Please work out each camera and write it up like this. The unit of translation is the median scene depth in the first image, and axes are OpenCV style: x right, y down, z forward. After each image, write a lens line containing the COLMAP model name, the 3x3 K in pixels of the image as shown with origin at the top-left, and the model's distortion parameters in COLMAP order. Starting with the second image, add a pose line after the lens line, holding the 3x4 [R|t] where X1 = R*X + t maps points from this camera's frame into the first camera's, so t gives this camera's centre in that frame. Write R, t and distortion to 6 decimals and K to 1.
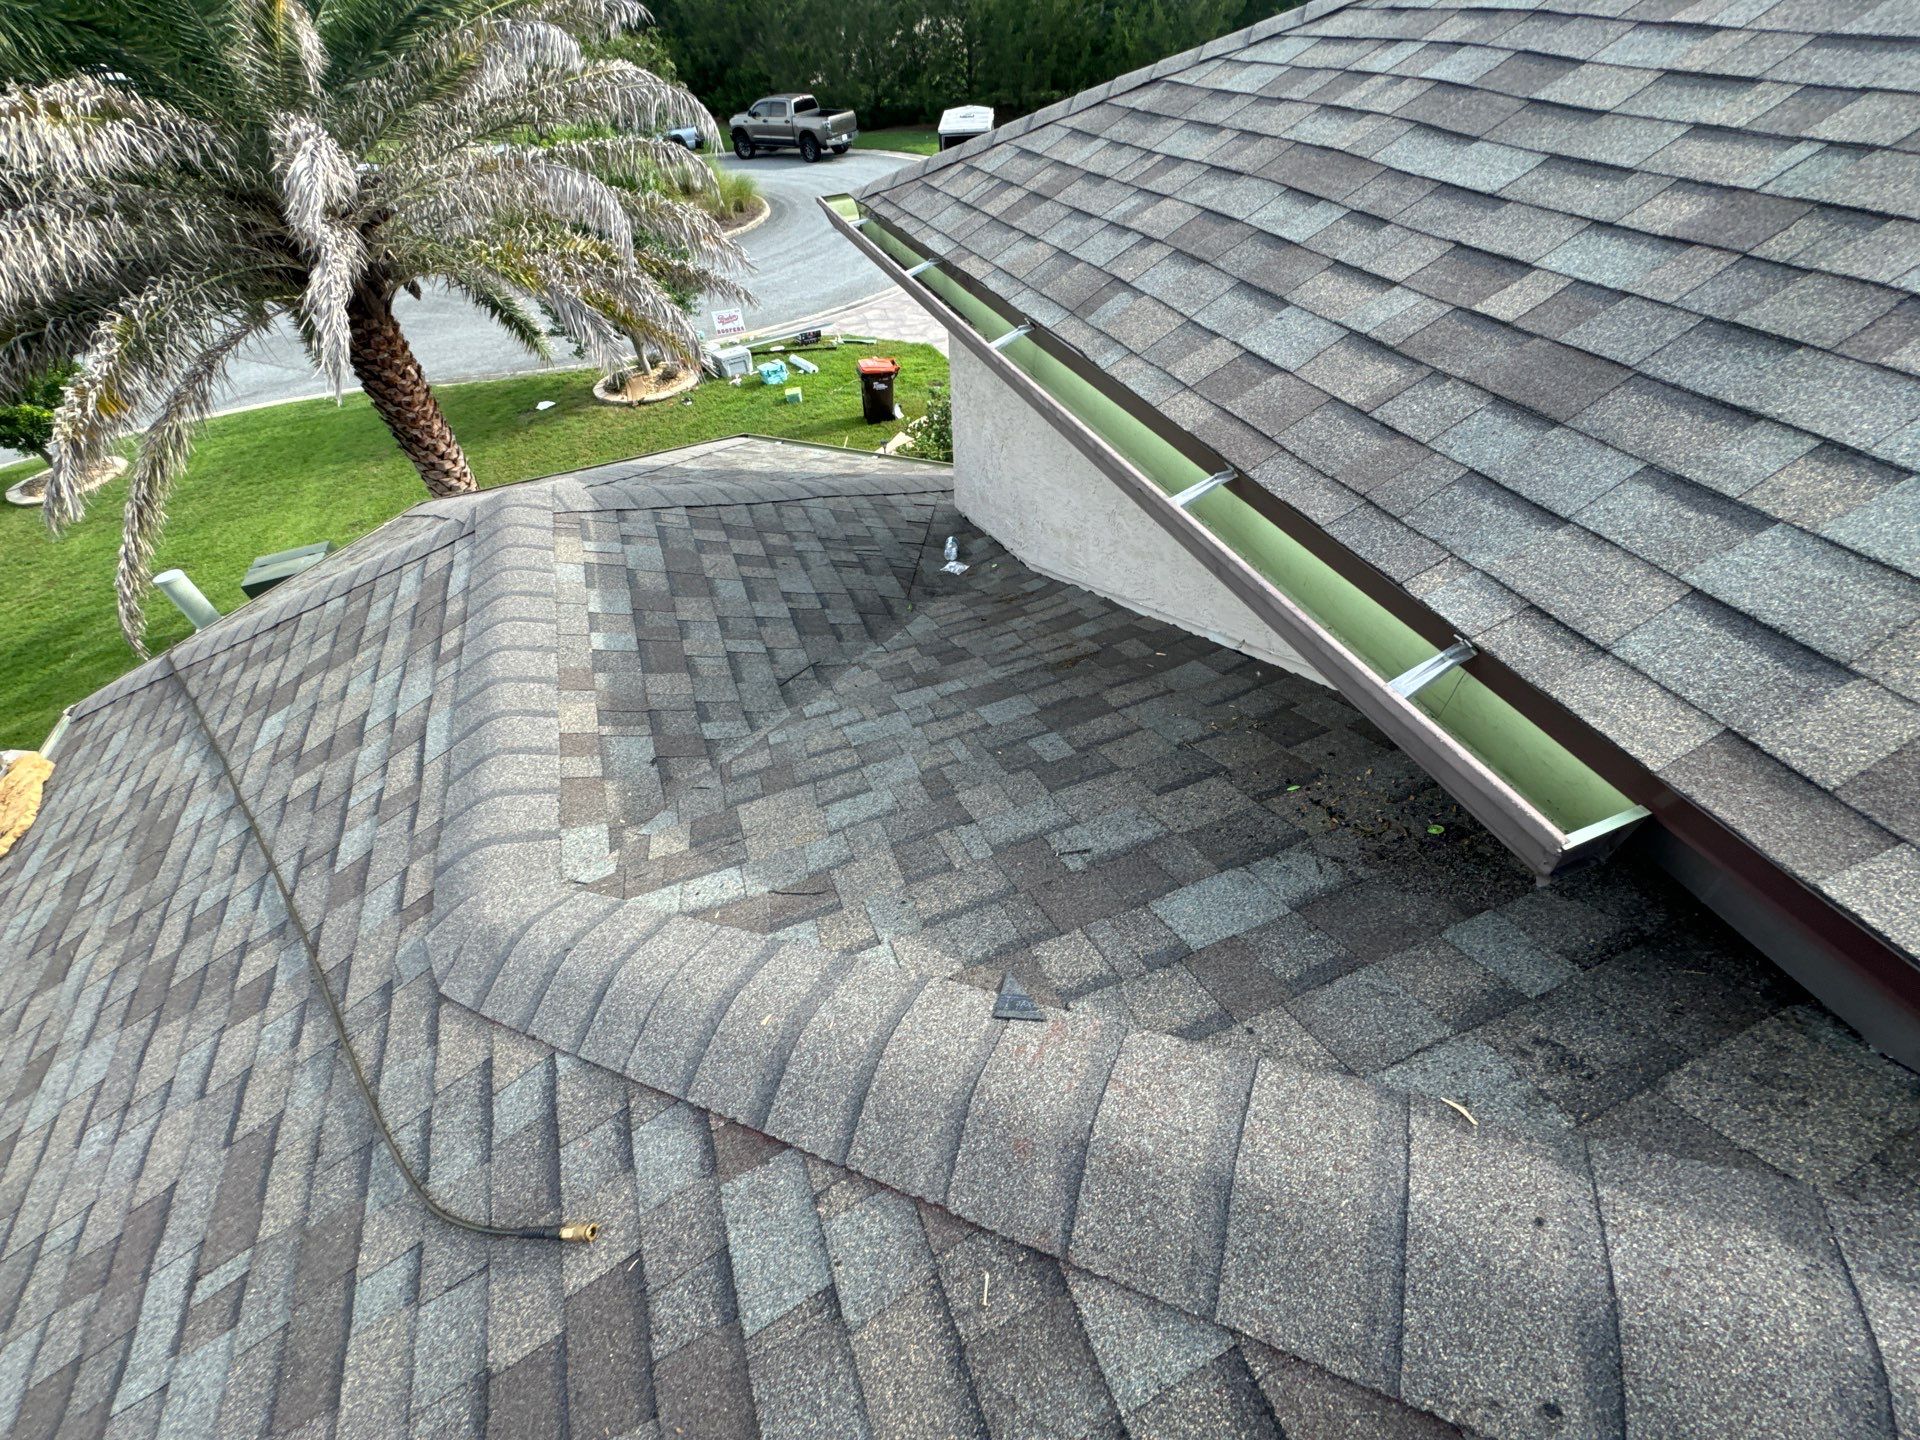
lens RADIAL K [[765.9, 0, 958.7], [0, 765.9, 715.7], [0, 0, 1]] dist [-0.003078, 0.000654]
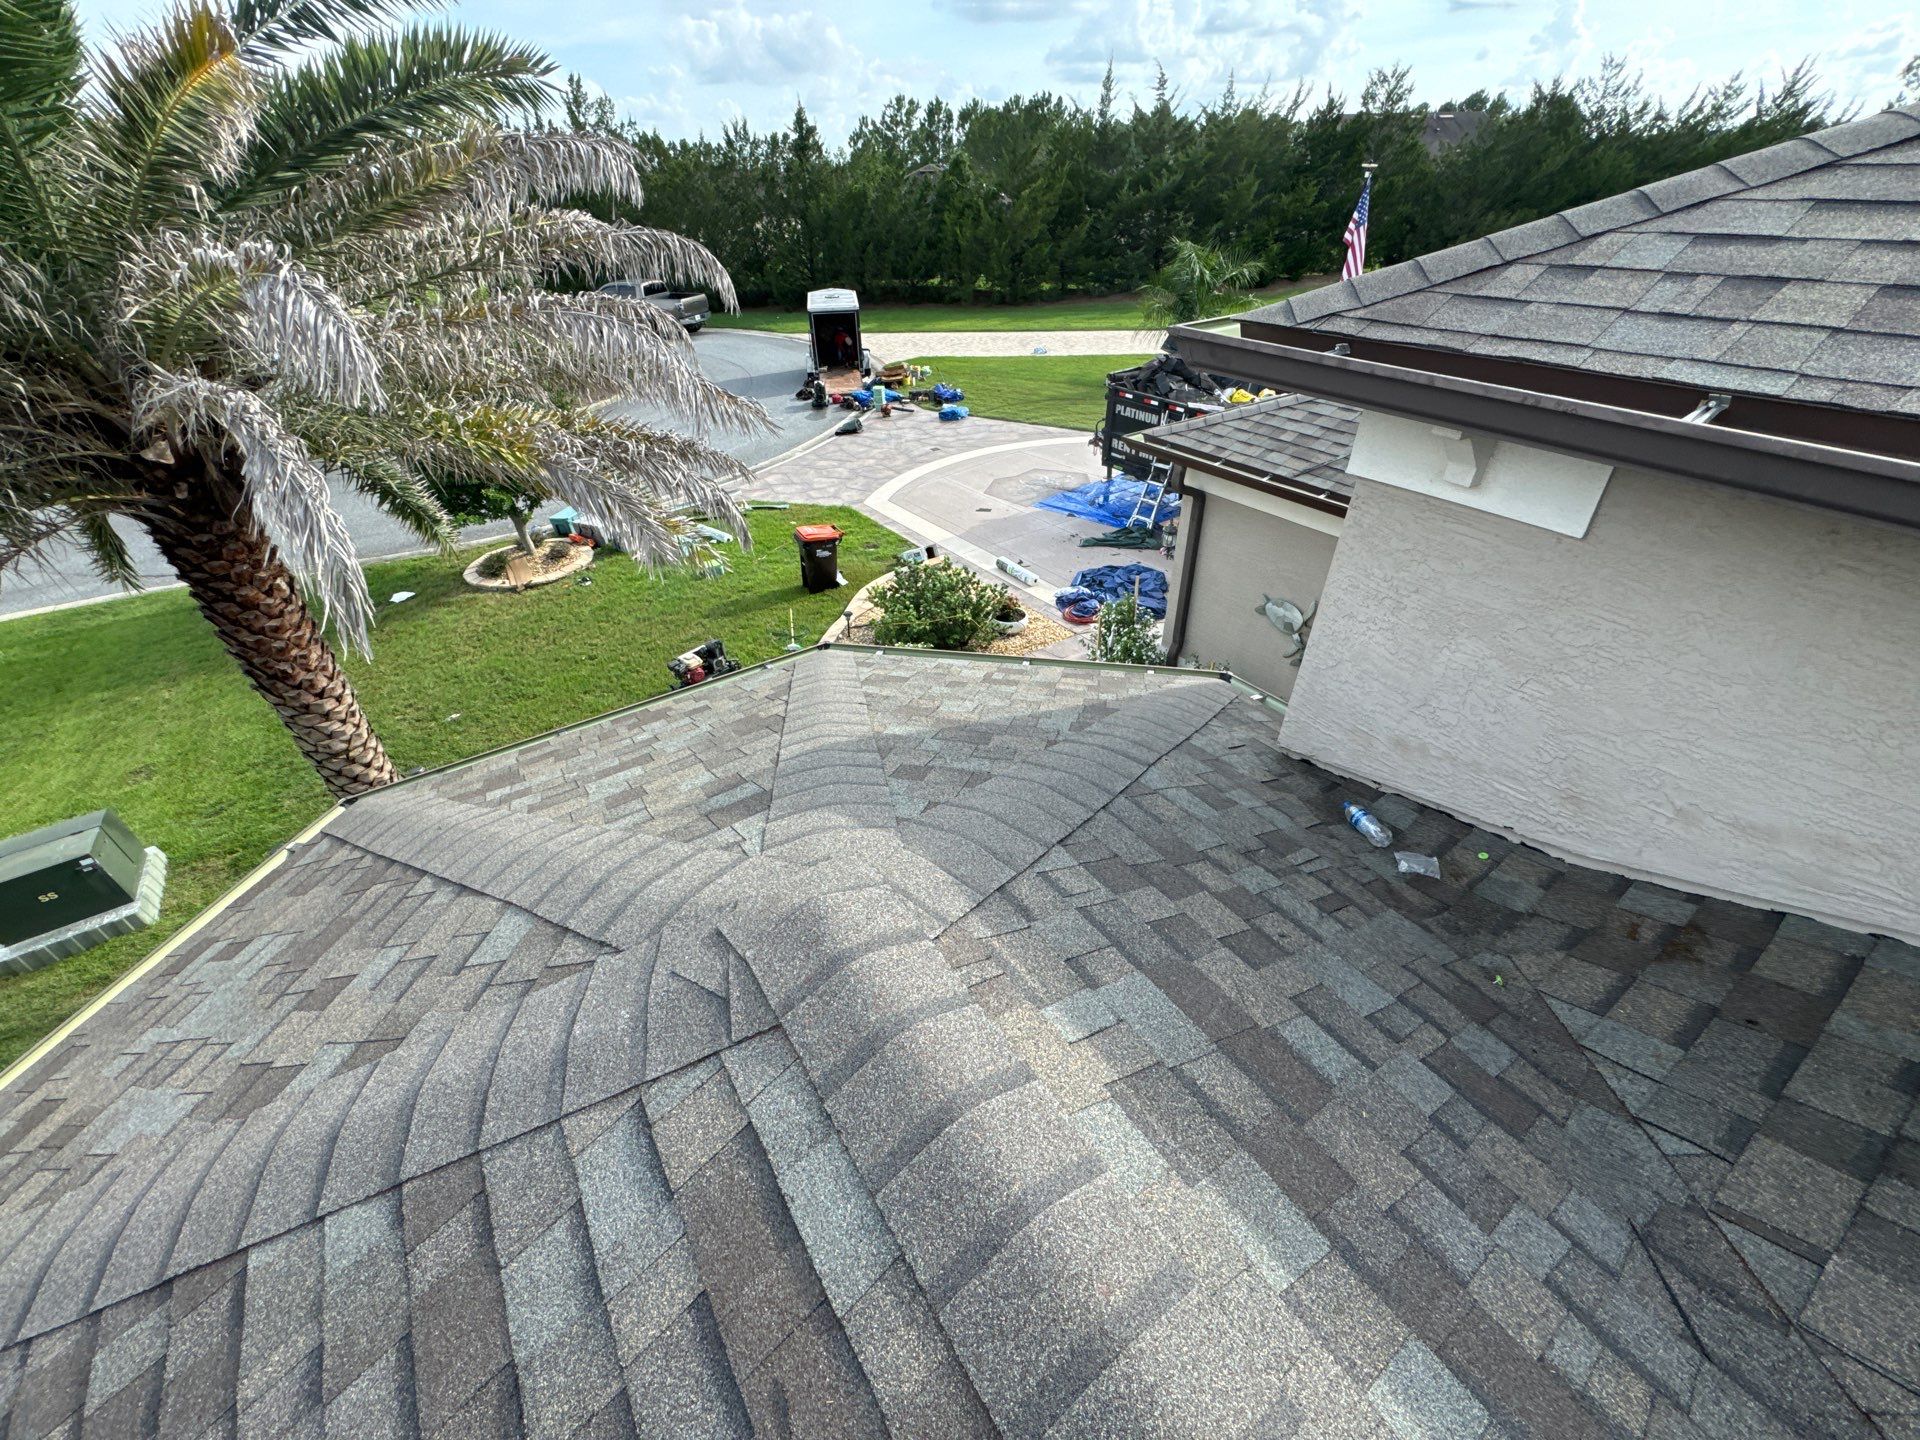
lens RADIAL K [[765.9, 0, 958.7], [0, 765.9, 715.7], [0, 0, 1]] dist [-0.003078, 0.000654]
pose [[0.976542, -0.099665, 0.190873, -0.140290], [0.131009, 0.978491, -0.159346, -0.076942], [-0.170887, 0.180614, 0.968595, 0.128194]]
